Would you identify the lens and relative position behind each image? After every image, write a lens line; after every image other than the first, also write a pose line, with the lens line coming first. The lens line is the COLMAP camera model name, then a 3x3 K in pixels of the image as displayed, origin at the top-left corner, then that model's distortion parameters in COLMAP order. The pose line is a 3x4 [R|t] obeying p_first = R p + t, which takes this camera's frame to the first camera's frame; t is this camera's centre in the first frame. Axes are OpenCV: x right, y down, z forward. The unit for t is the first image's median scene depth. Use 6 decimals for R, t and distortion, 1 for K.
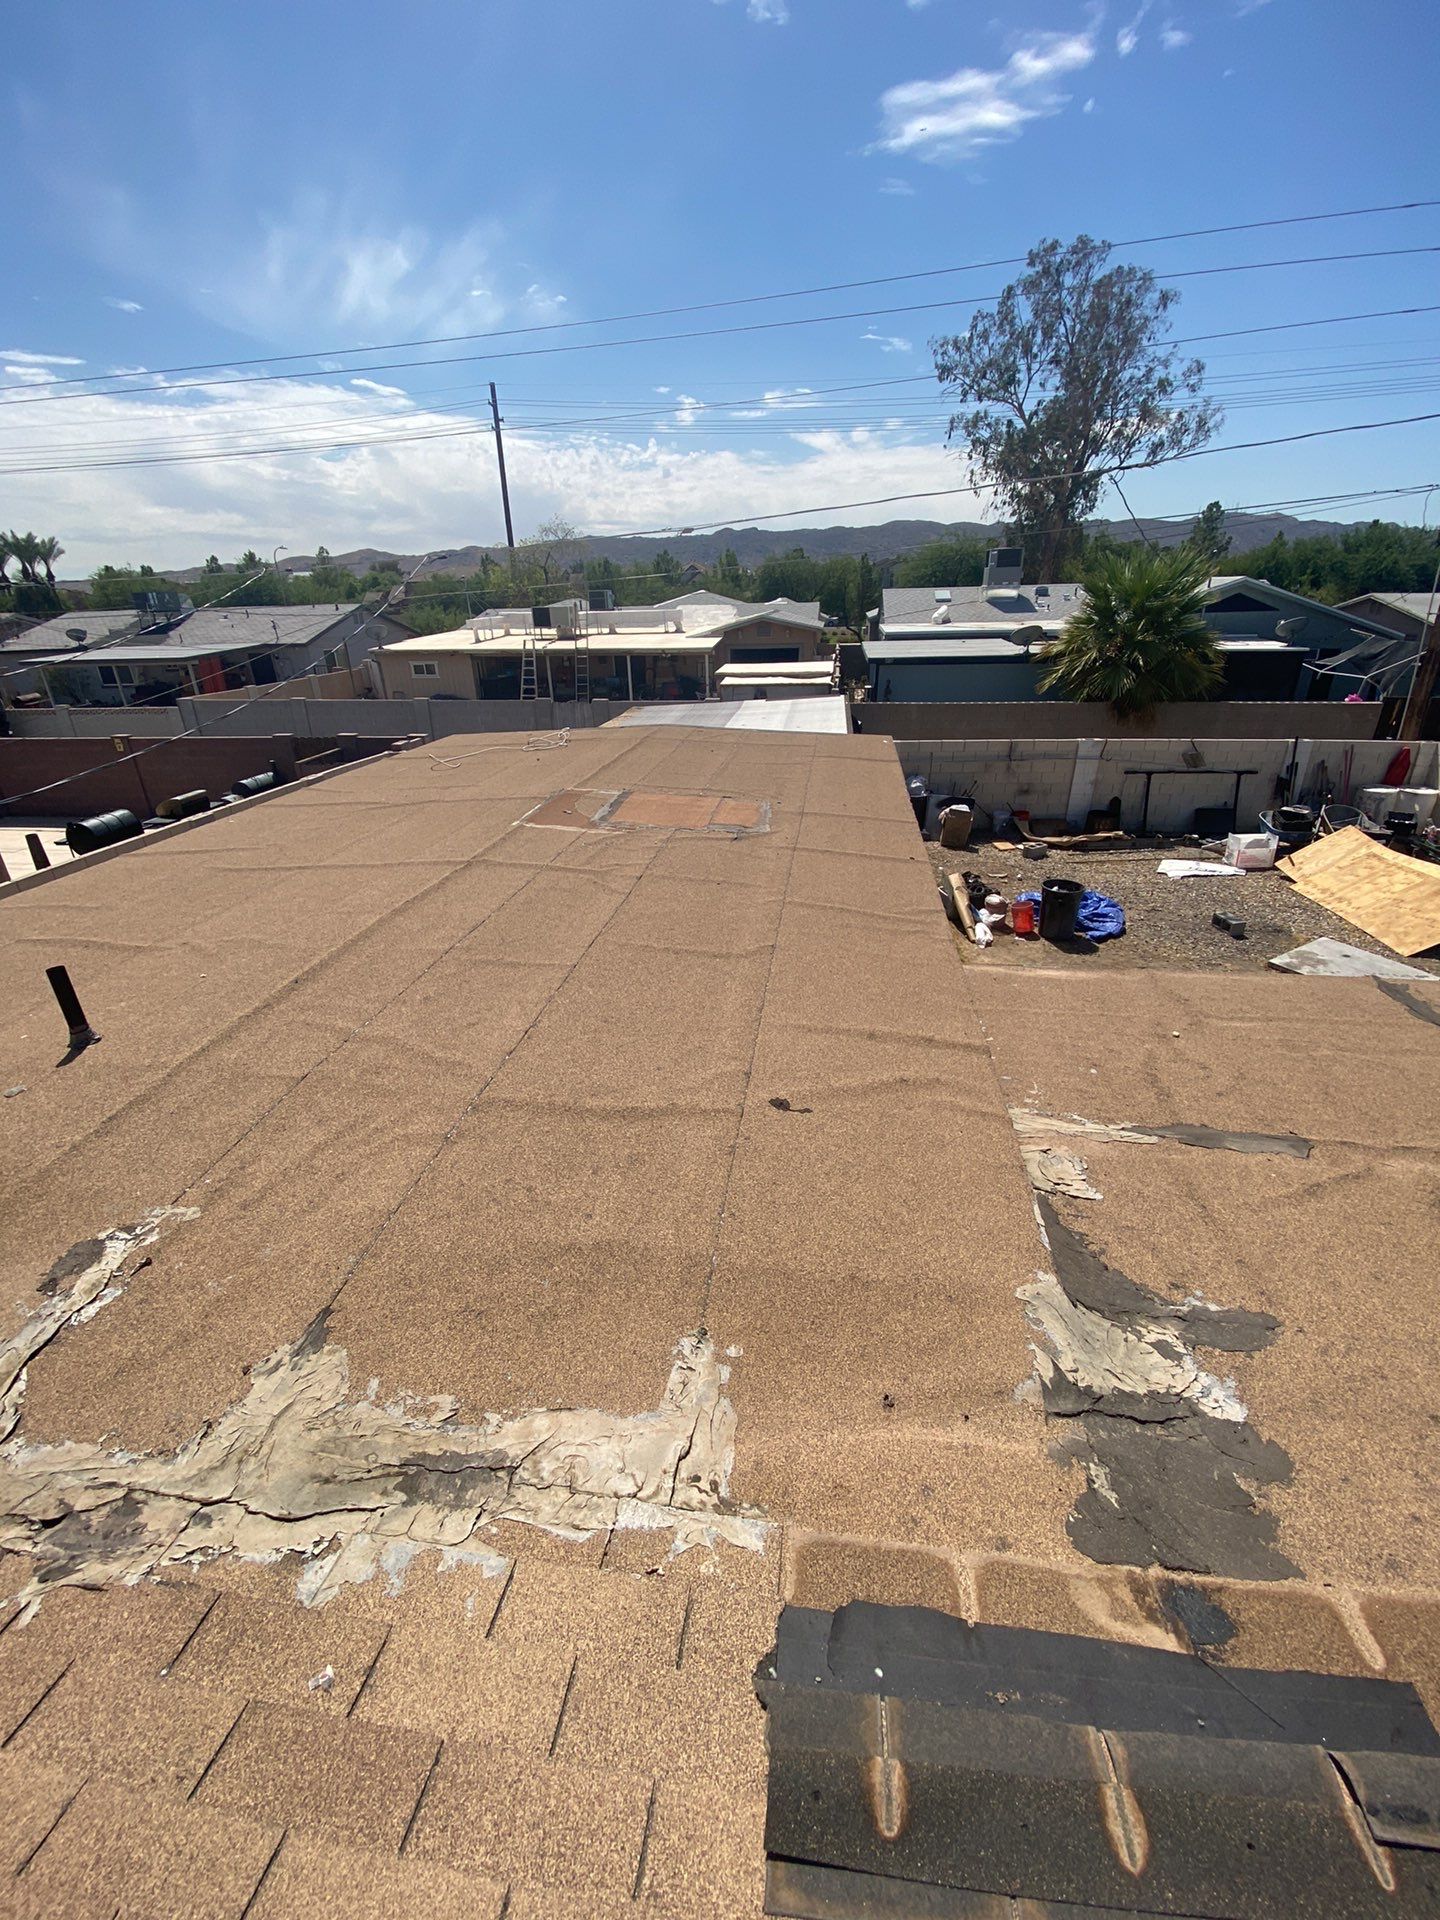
lens RADIAL K [[777.8, 0, 723.1], [0, 777.8, 951.6], [0, 0, 1]] dist [0.013822, -0.016723]
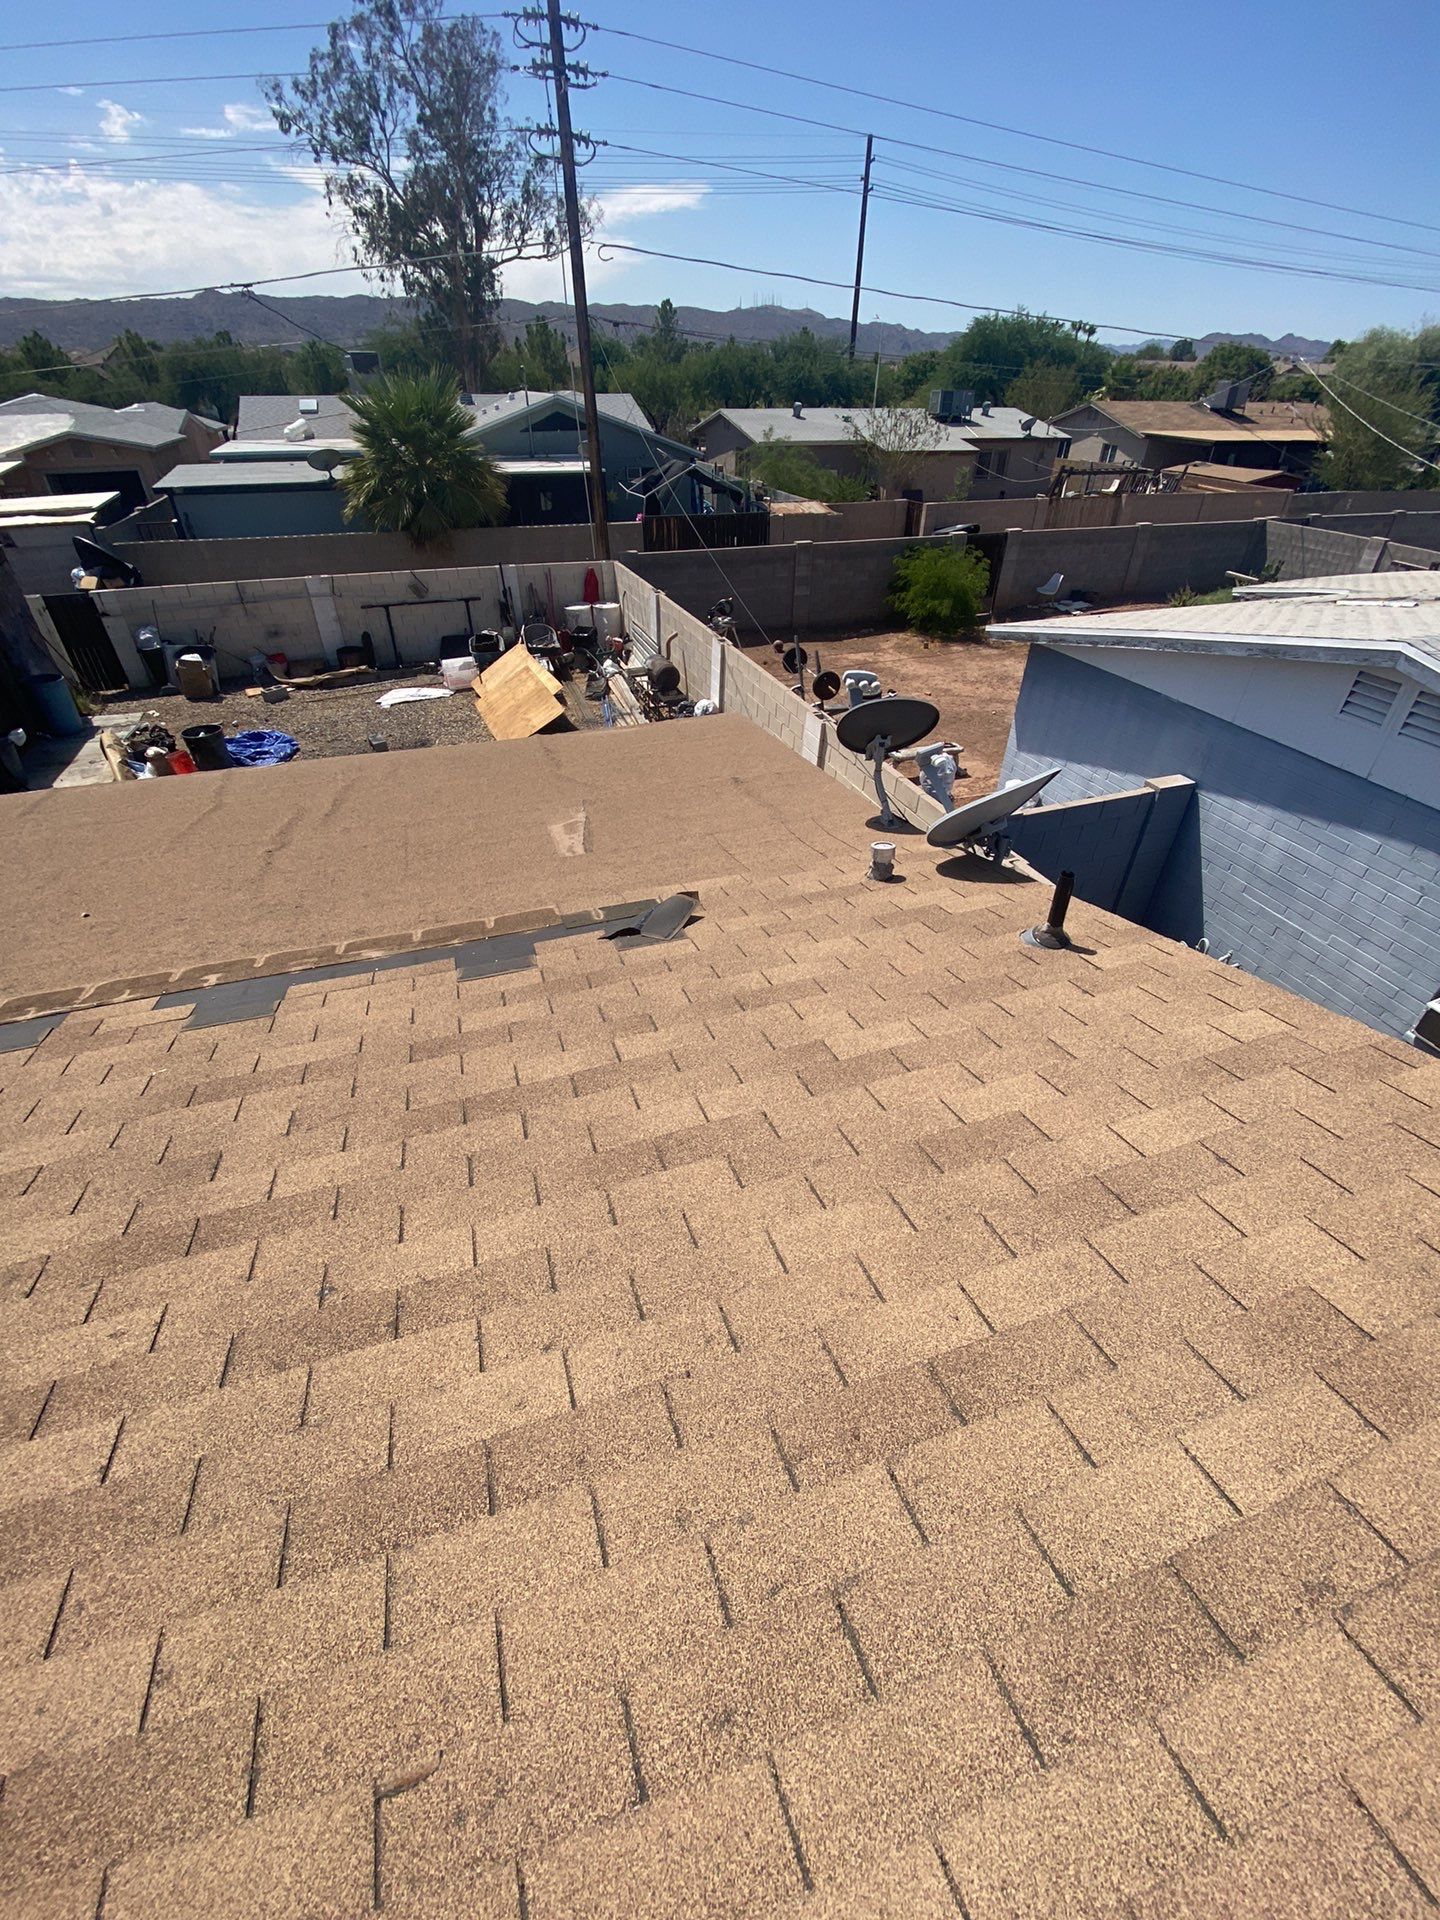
lens RADIAL K [[777.8, 0, 719.4], [0, 777.8, 950.5], [0, 0, 1]] dist [0.013822, -0.016723]
pose [[0.891034, -0.245899, 0.381565, 0.448622], [0.167421, 0.959331, 0.227278, 0.061330], [-0.421934, -0.138630, 0.895965, -0.232068]]
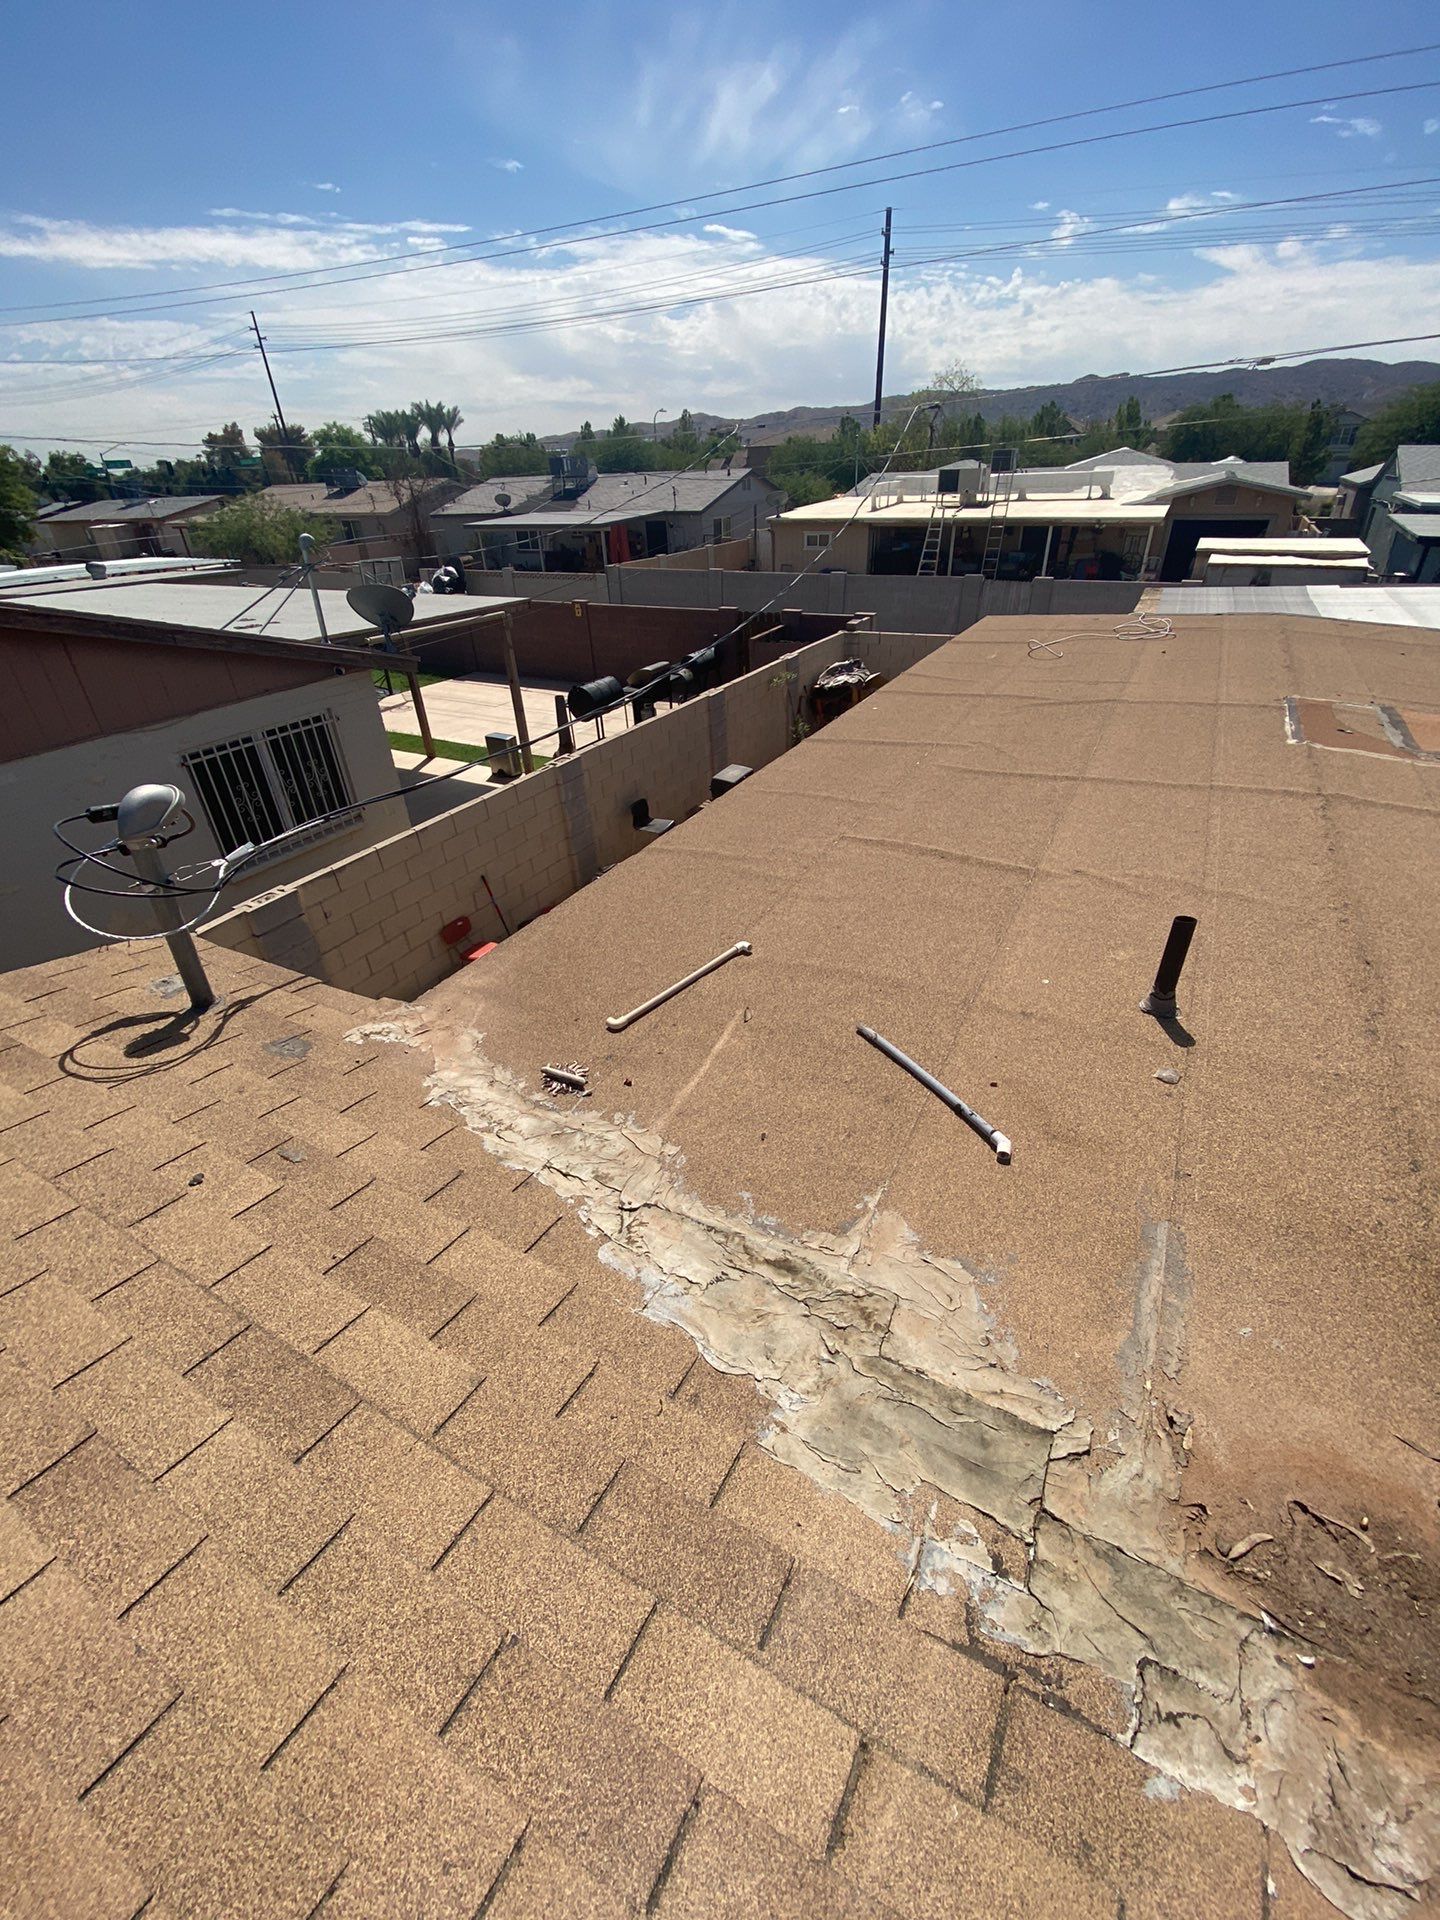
lens RADIAL K [[777.8, 0, 728.5], [0, 777.8, 951.6], [0, 0, 1]] dist [0.013822, -0.016723]
pose [[0.937594, 0.175917, -0.299951, -0.225021], [-0.134467, 0.978910, 0.153797, -0.000989], [0.320681, -0.103866, 0.941475, 0.024334]]
